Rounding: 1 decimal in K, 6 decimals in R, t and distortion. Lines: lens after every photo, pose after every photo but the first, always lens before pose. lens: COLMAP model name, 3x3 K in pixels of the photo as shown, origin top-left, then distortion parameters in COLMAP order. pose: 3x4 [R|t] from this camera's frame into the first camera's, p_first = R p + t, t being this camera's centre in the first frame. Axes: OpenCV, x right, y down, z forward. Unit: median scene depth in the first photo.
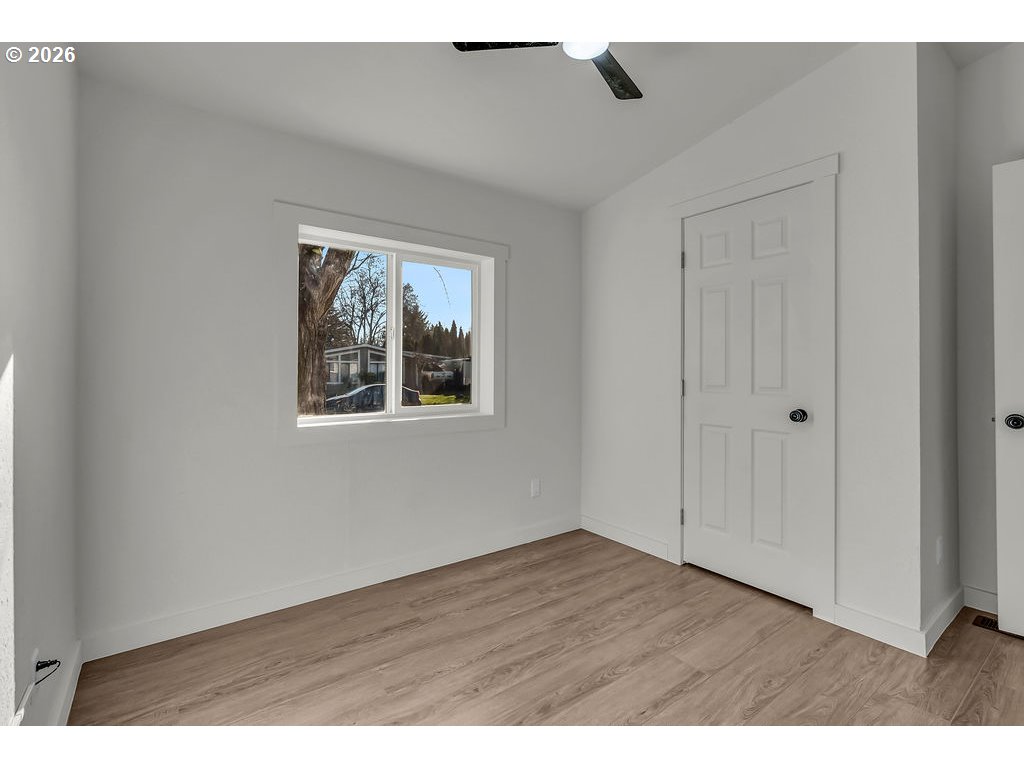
lens RADIAL K [[471.9, 0, 512.0], [0, 471.9, 384.0], [0, 0, 1]] dist [0.001771, 0.000048]
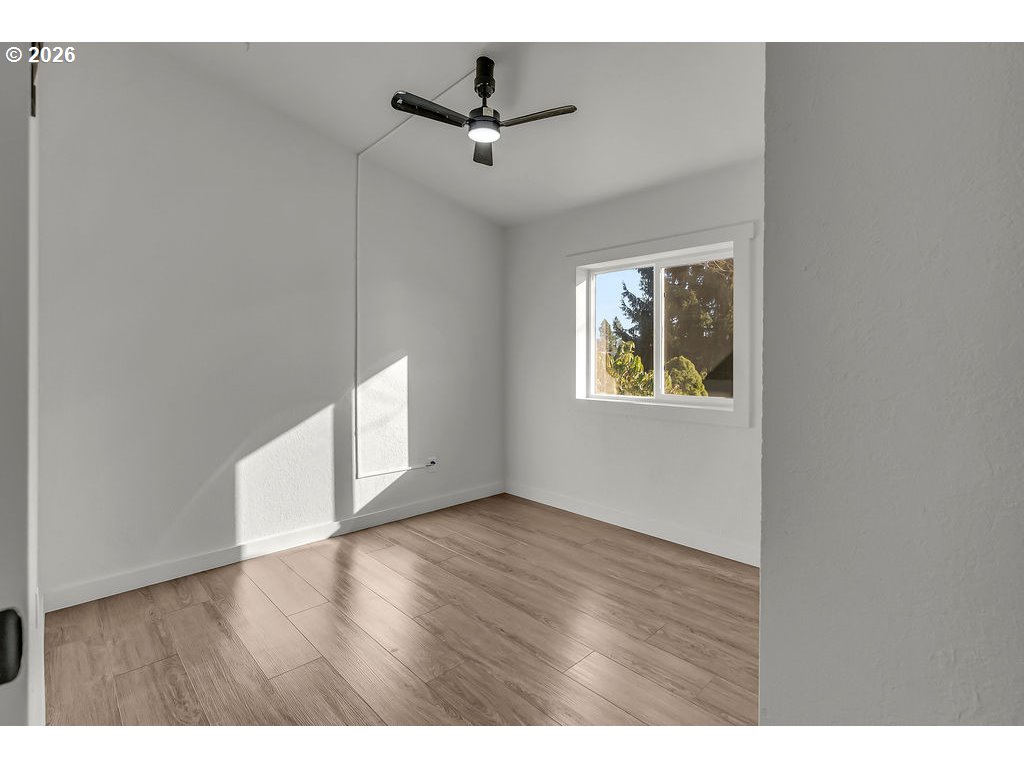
lens RADIAL K [[471.9, 0, 512.0], [0, 471.9, 384.0], [0, 0, 1]] dist [0.001771, 0.000048]
pose [[0.149681, 0.056116, -0.987141, 0.975992], [-0.028494, 0.998218, 0.052425, -0.029982], [0.988324, 0.020281, 0.151014, 0.522565]]
